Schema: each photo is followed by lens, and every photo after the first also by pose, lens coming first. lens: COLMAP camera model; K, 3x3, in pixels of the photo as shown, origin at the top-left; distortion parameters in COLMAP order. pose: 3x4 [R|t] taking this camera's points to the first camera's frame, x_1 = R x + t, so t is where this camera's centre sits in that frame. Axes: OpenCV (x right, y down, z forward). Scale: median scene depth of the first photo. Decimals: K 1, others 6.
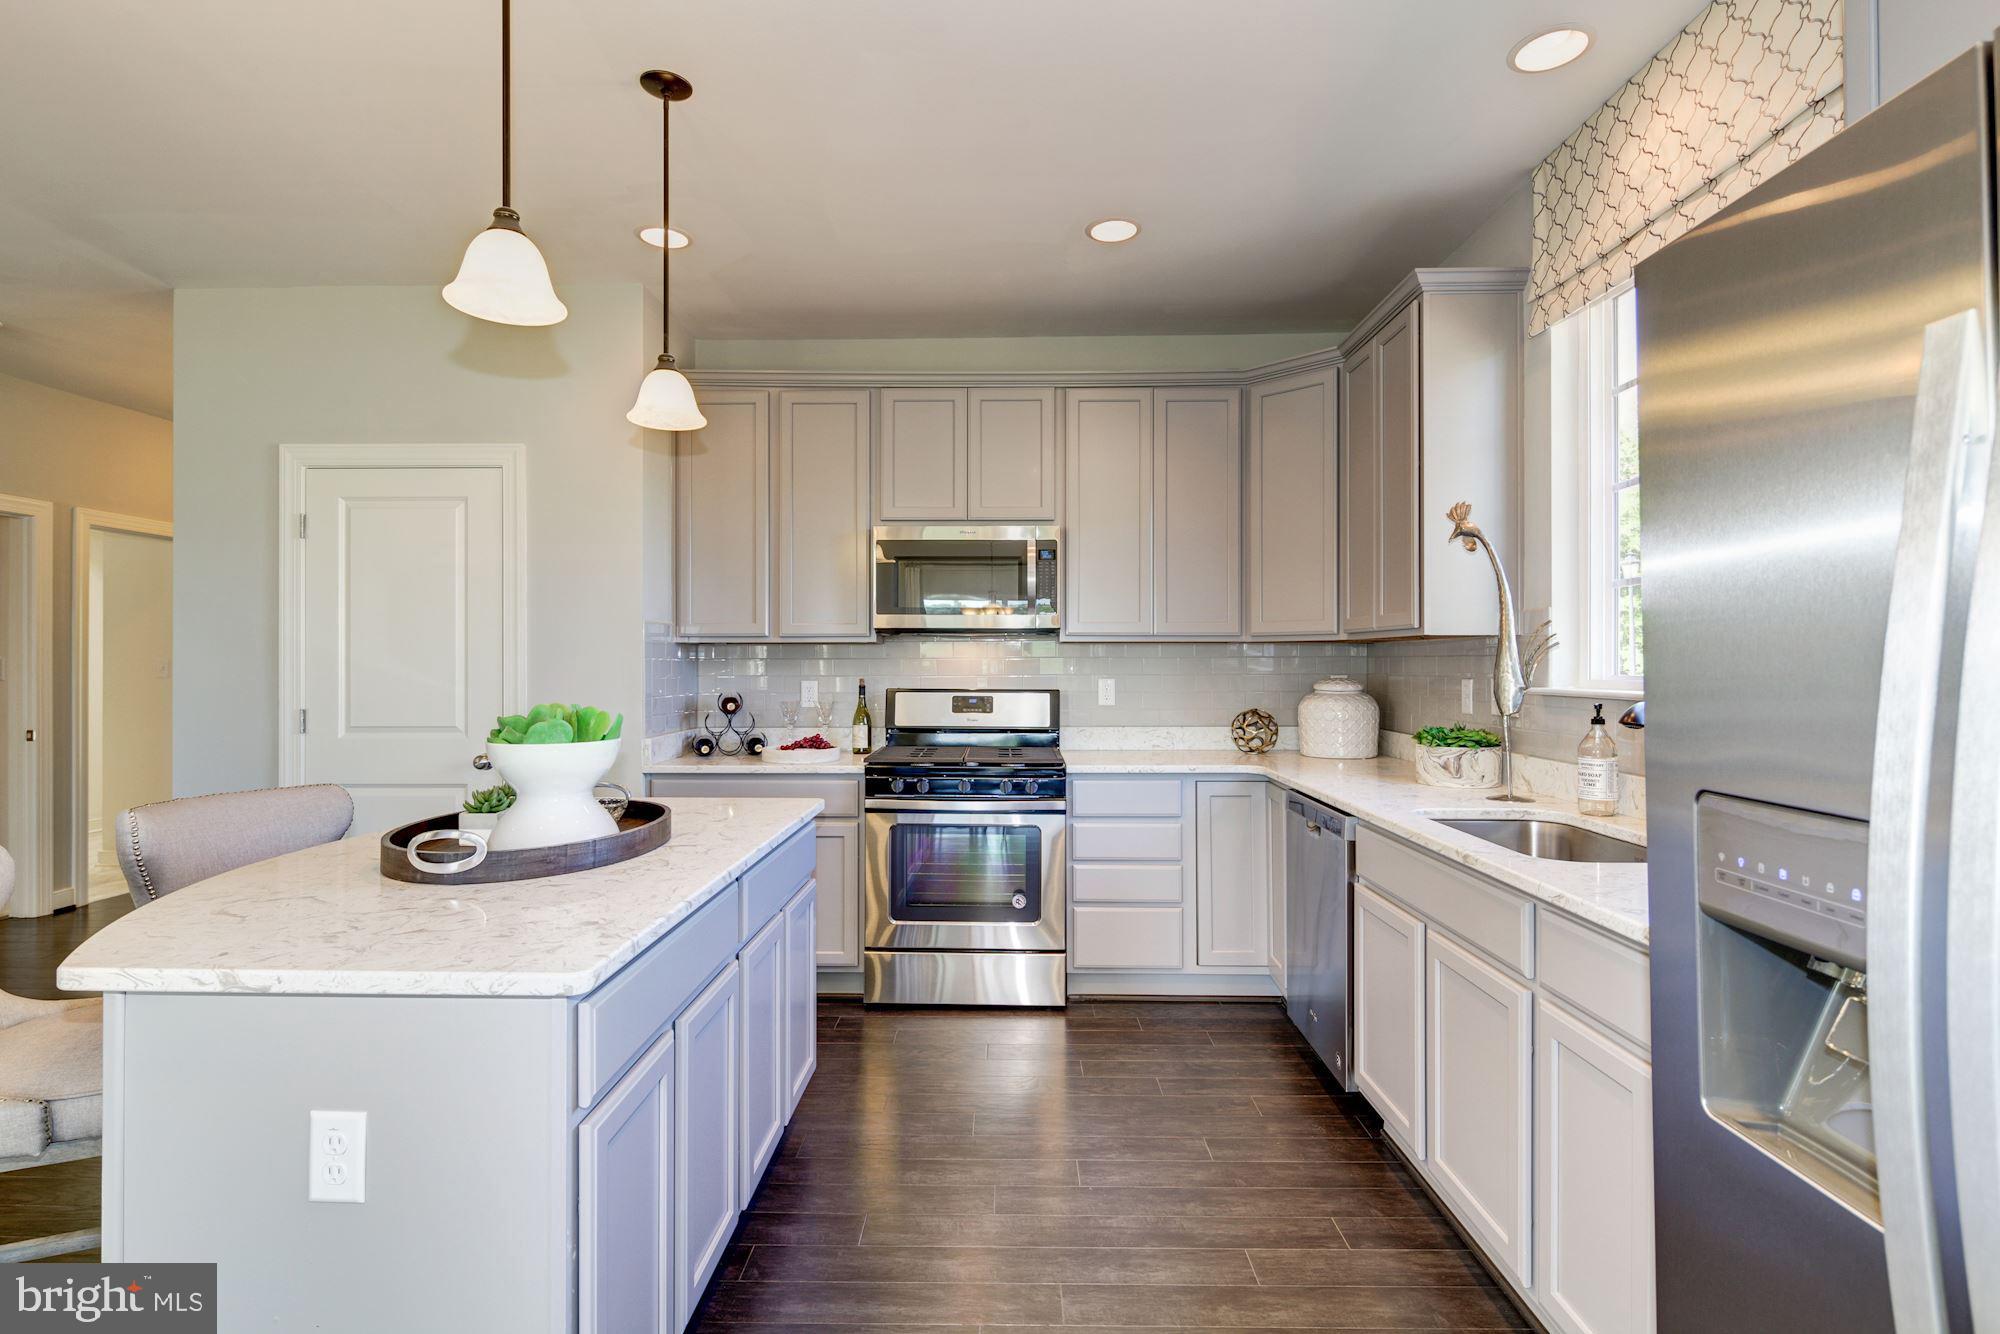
lens RADIAL K [[969.2, 0, 995.4], [0, 969.2, 664.1], [0, 0, 1]] dist [0.005699, -0.002212]
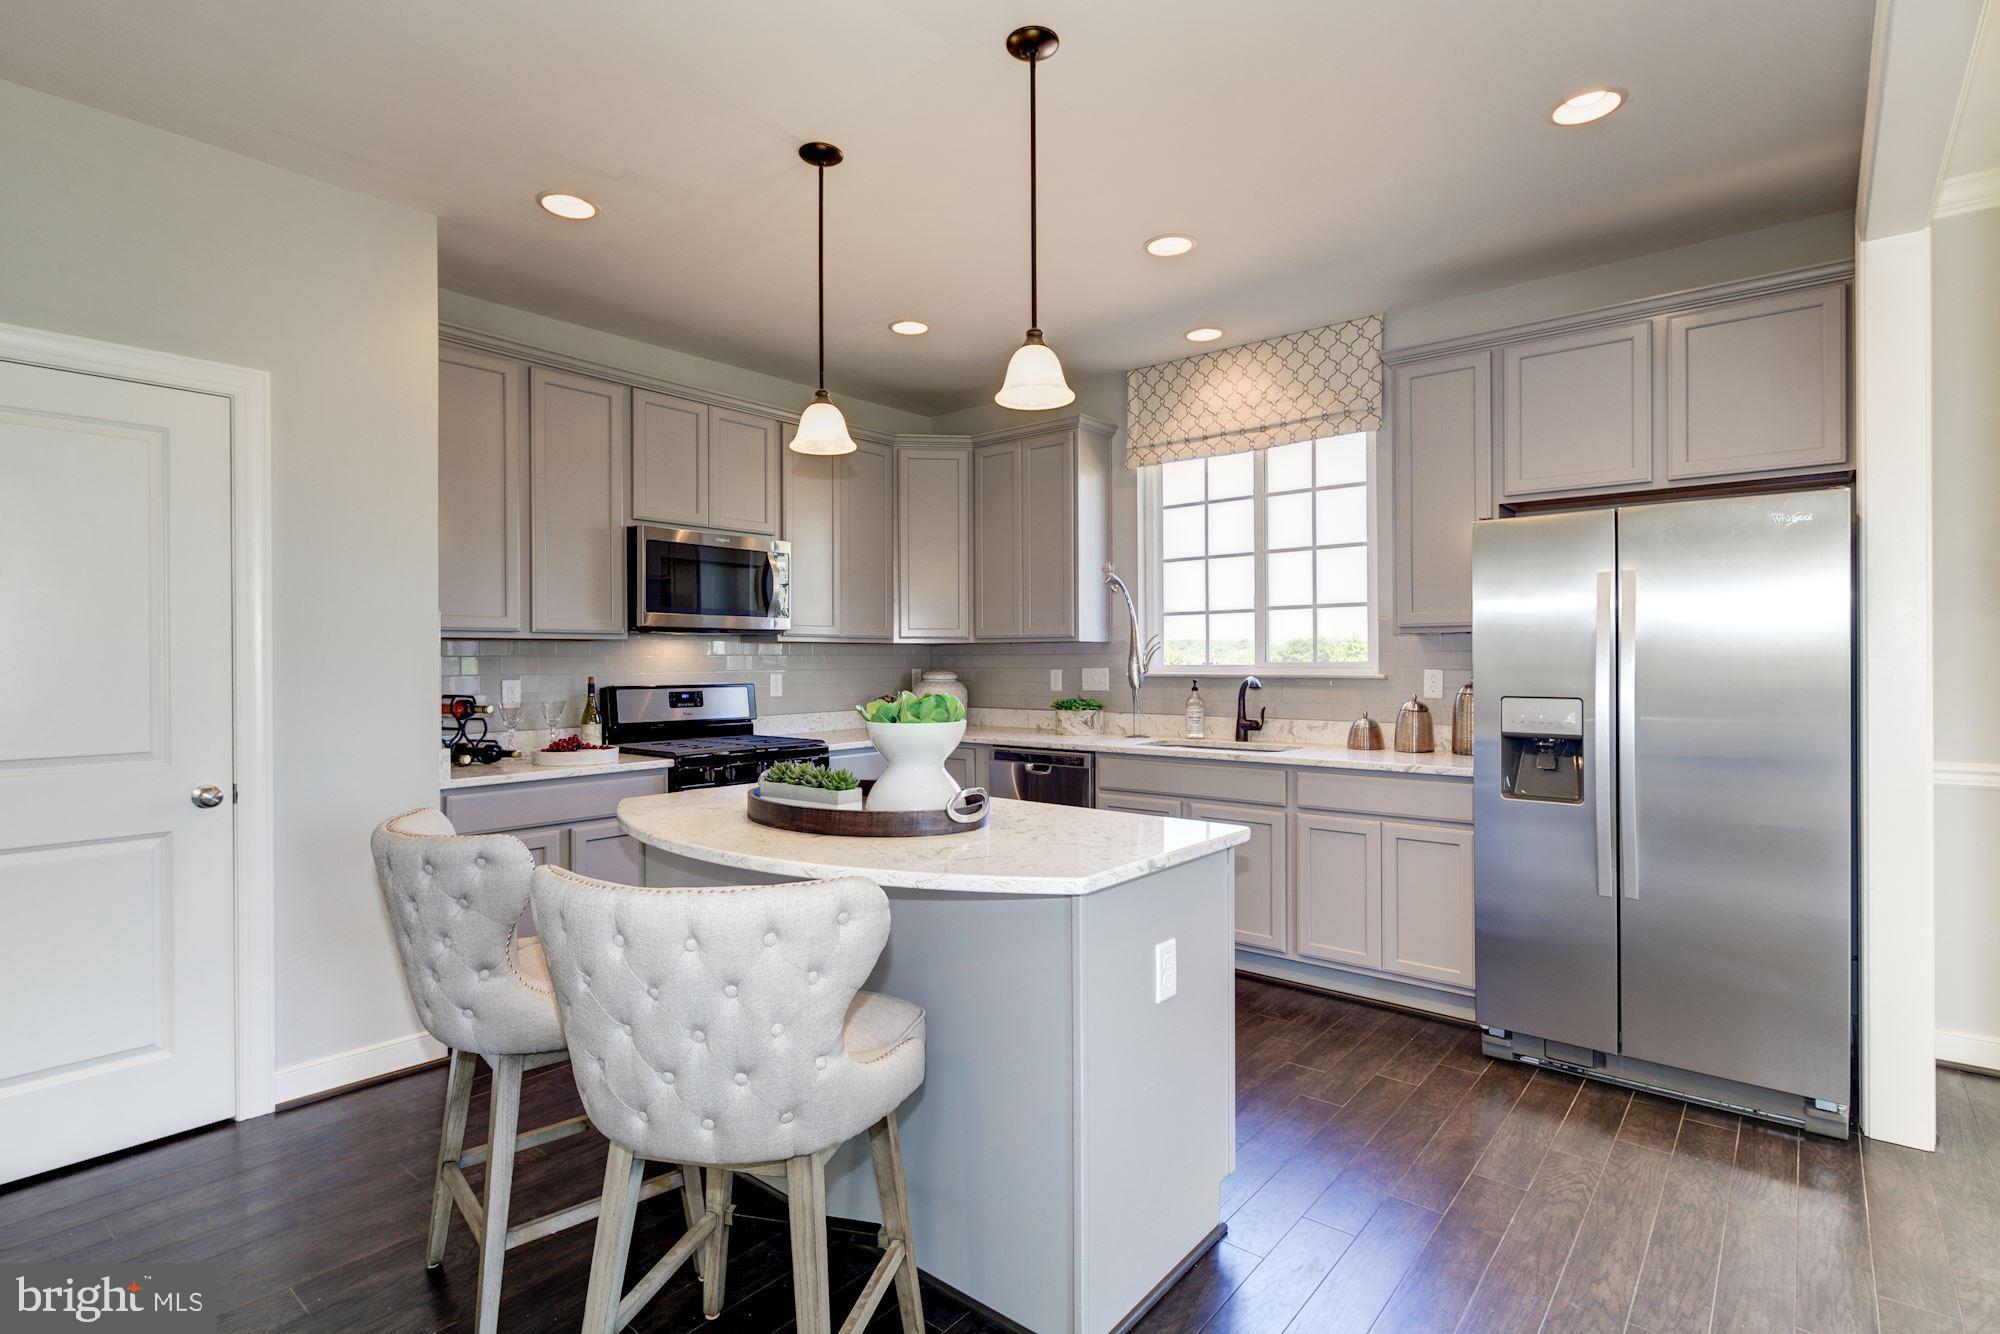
lens RADIAL K [[969.2, 0, 996.8], [0, 969.2, 660.0], [0, 0, 1]] dist [0.005699, -0.002212]
pose [[0.626569, -0.002438, 0.779362, -0.672288], [0.005383, 0.999985, -0.001199, 0.002022], [-0.779347, 0.004947, 0.626572, 0.076241]]
